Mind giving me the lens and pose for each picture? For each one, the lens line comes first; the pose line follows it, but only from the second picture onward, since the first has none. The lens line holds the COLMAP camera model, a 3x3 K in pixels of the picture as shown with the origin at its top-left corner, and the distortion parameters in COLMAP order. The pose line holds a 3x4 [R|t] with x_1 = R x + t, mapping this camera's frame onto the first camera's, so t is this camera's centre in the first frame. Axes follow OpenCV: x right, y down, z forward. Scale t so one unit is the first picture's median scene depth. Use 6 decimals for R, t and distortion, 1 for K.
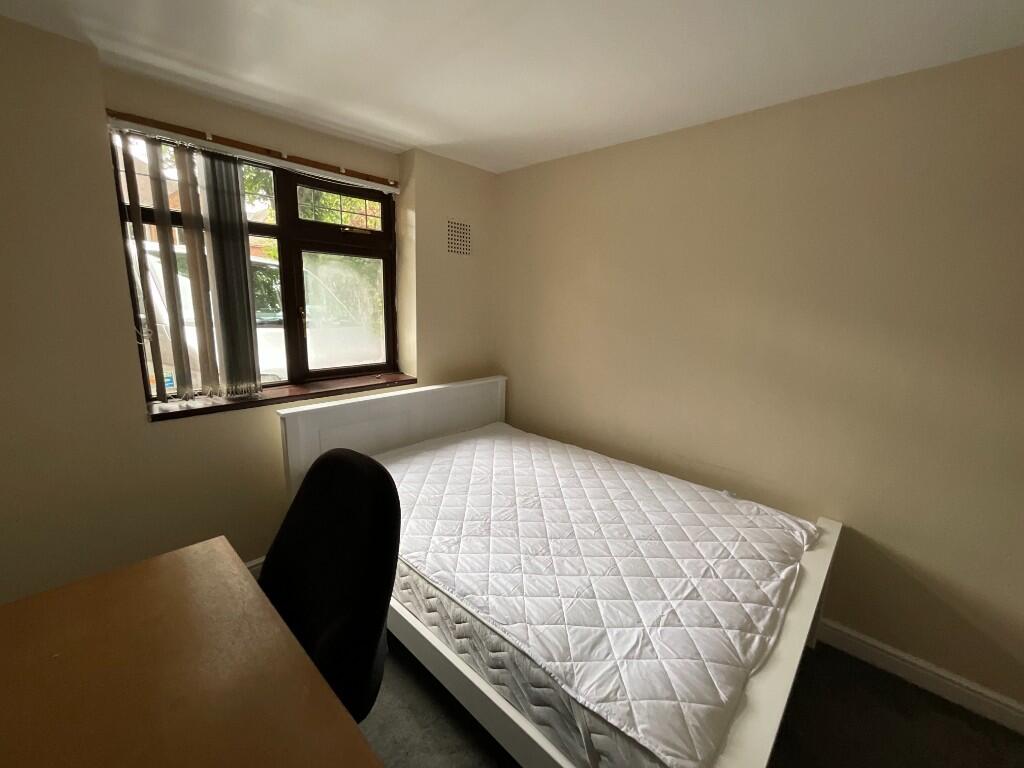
lens RADIAL K [[416.1, 0, 513.3], [0, 416.1, 384.7], [0, 0, 1]] dist [0.000005, 0.000092]
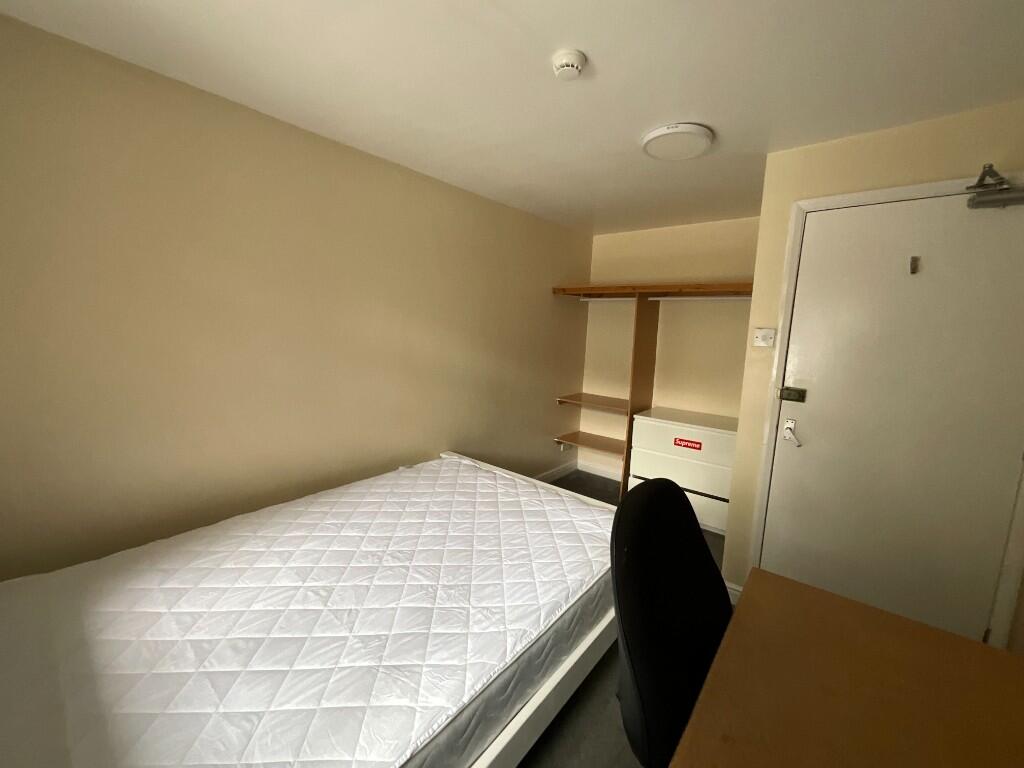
lens RADIAL K [[416.1, 0, 513.3], [0, 416.1, 384.7], [0, 0, 1]] dist [0.000005, 0.000092]
pose [[-0.059490, -0.176212, 0.982553, -0.659046], [0.167542, 0.968571, 0.183849, -0.146338], [-0.984068, 0.175556, -0.028098, 0.669664]]
